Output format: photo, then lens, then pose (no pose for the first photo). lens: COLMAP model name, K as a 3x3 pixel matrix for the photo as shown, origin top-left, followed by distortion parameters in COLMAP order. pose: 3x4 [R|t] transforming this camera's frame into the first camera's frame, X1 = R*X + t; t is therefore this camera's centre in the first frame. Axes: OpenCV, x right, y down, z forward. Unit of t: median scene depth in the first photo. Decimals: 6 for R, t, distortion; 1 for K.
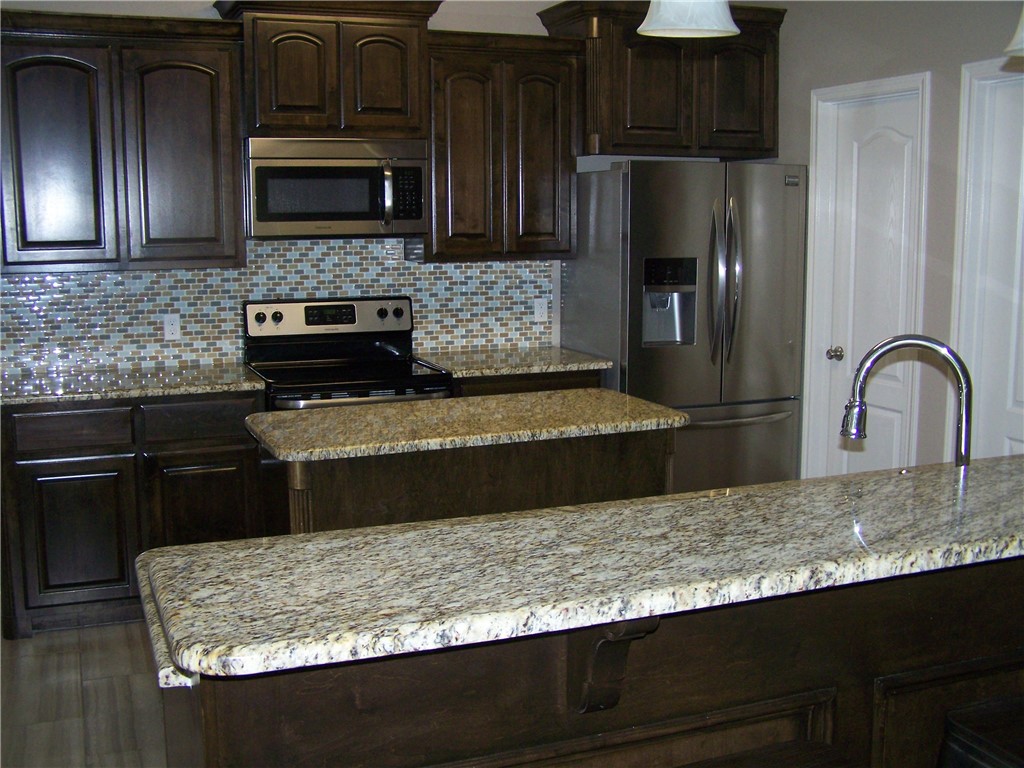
lens RADIAL K [[1147.4, 0, 512.0], [0, 1147.4, 384.0], [0, 0, 1]] dist [-0.170113, 0.211075]
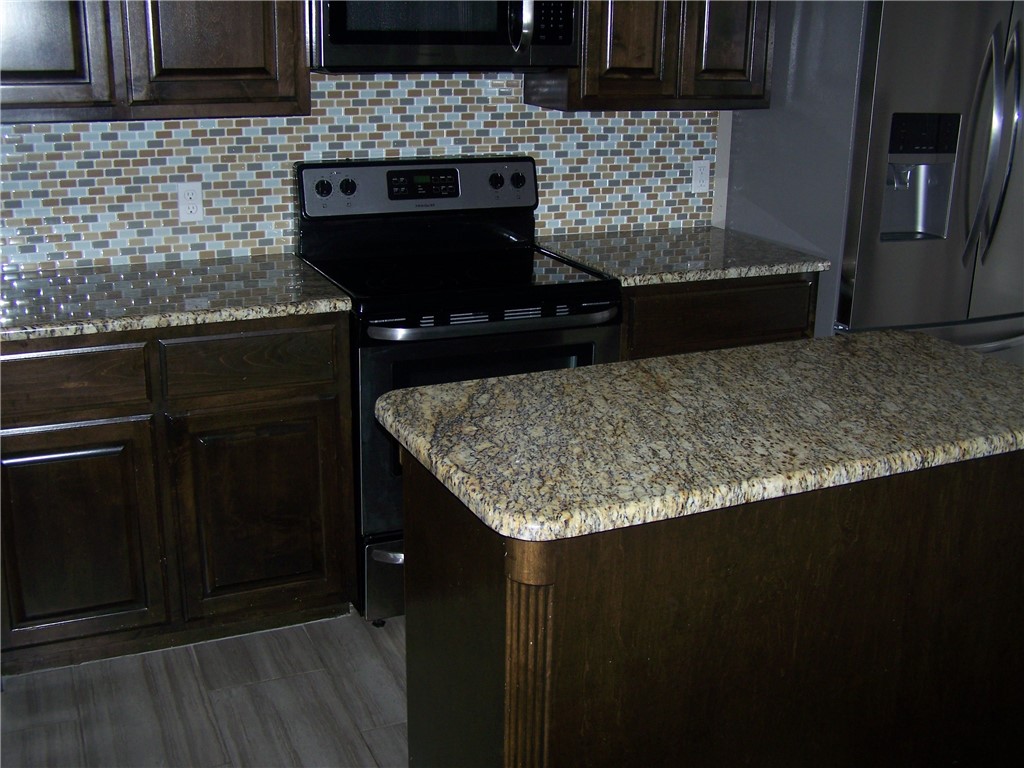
lens RADIAL K [[1147.4, 0, 512.0], [0, 1147.4, 384.0], [0, 0, 1]] dist [-0.170113, 0.211075]
pose [[0.998953, 0.007874, 0.045060, -0.138283], [-0.014716, 0.988026, 0.153585, -0.048804], [-0.043311, -0.154087, 0.987108, 0.314570]]
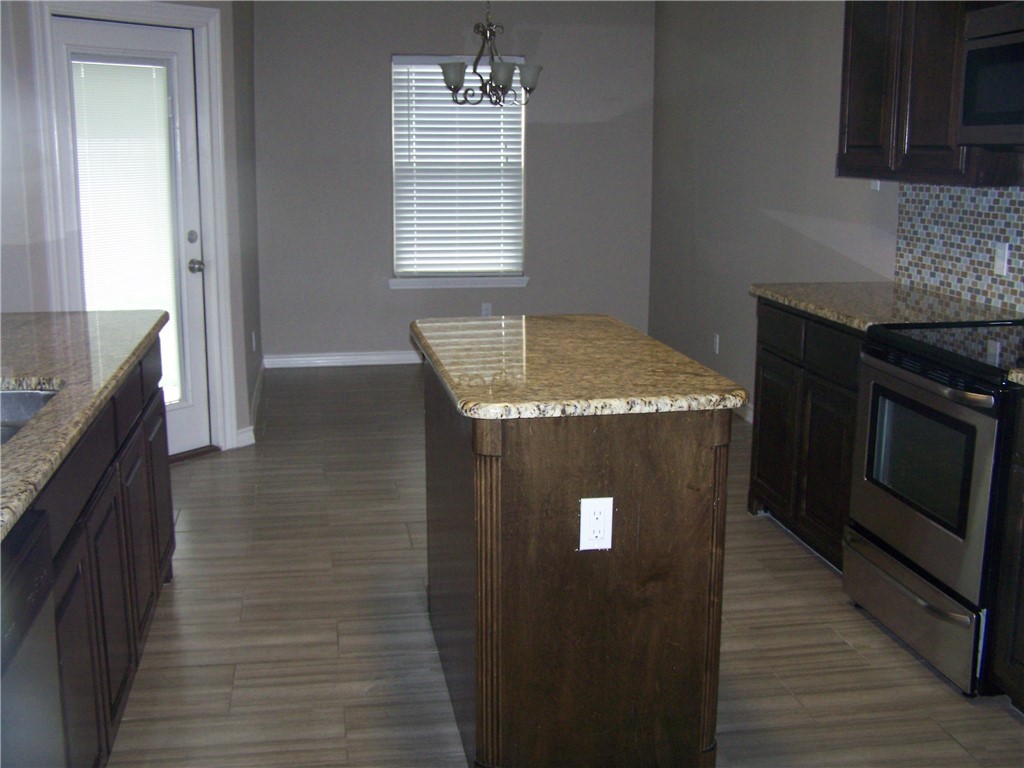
lens RADIAL K [[1147.4, 0, 512.0], [0, 1147.4, 384.0], [0, 0, 1]] dist [-0.170113, 0.211075]
pose [[-0.203703, 0.201921, -0.957984, 0.542177], [-0.145018, 0.961483, 0.233495, -0.098453], [0.968233, 0.186488, -0.166575, 0.800329]]
